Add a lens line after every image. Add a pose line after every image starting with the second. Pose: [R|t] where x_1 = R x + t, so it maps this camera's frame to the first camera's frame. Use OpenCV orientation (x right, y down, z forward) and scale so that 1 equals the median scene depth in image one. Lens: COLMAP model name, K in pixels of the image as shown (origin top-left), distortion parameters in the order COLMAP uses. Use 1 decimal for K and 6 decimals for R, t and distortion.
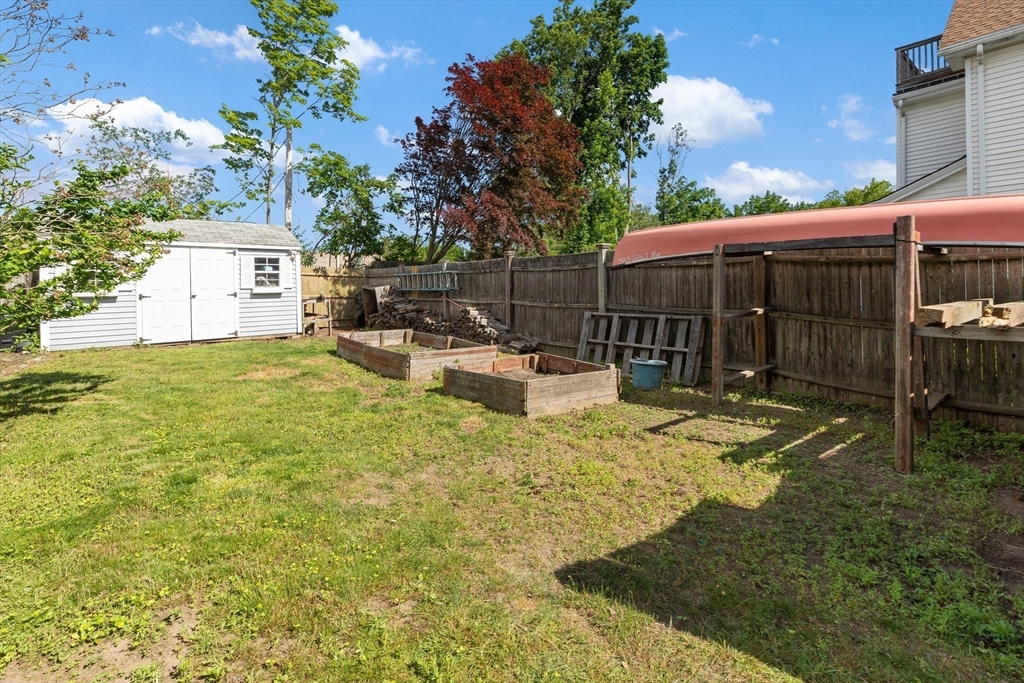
lens RADIAL K [[482.0, 0, 512.2], [0, 482.0, 297.7], [0, 0, 1]] dist [0.002281, -0.000056]
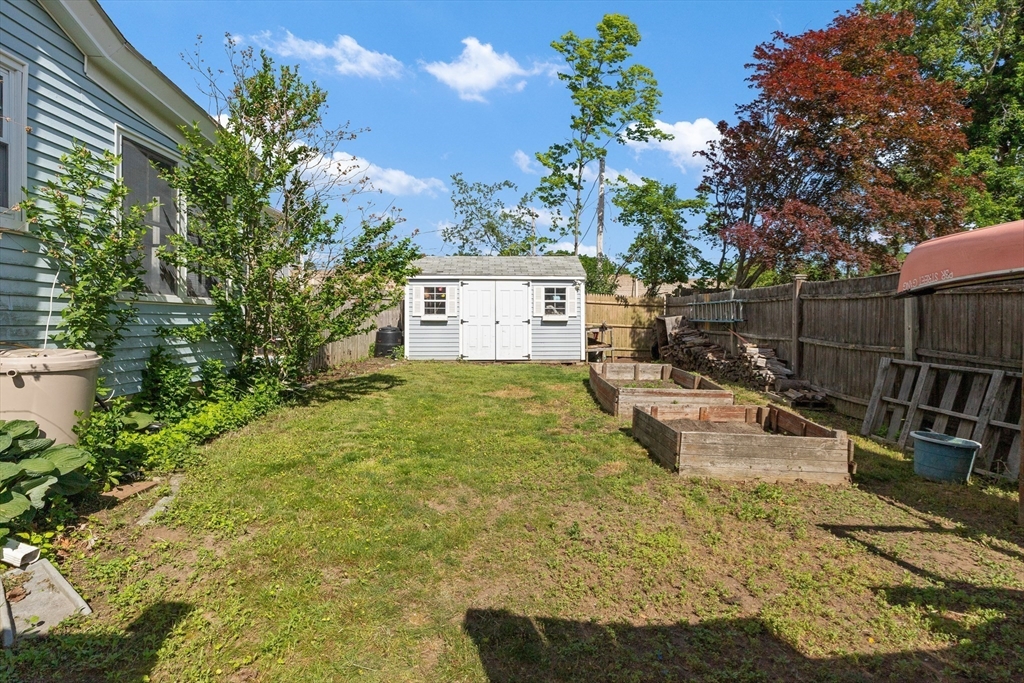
lens RADIAL K [[527.3, 0, 514.9], [0, 527.3, 330.8], [0, 0, 1]] dist [-0.002964, -0.001235]
pose [[0.766665, 0.035210, -0.641081, 0.195297], [-0.031826, 0.999352, 0.016828, -0.004837], [0.641258, 0.007502, 0.767289, 0.052539]]
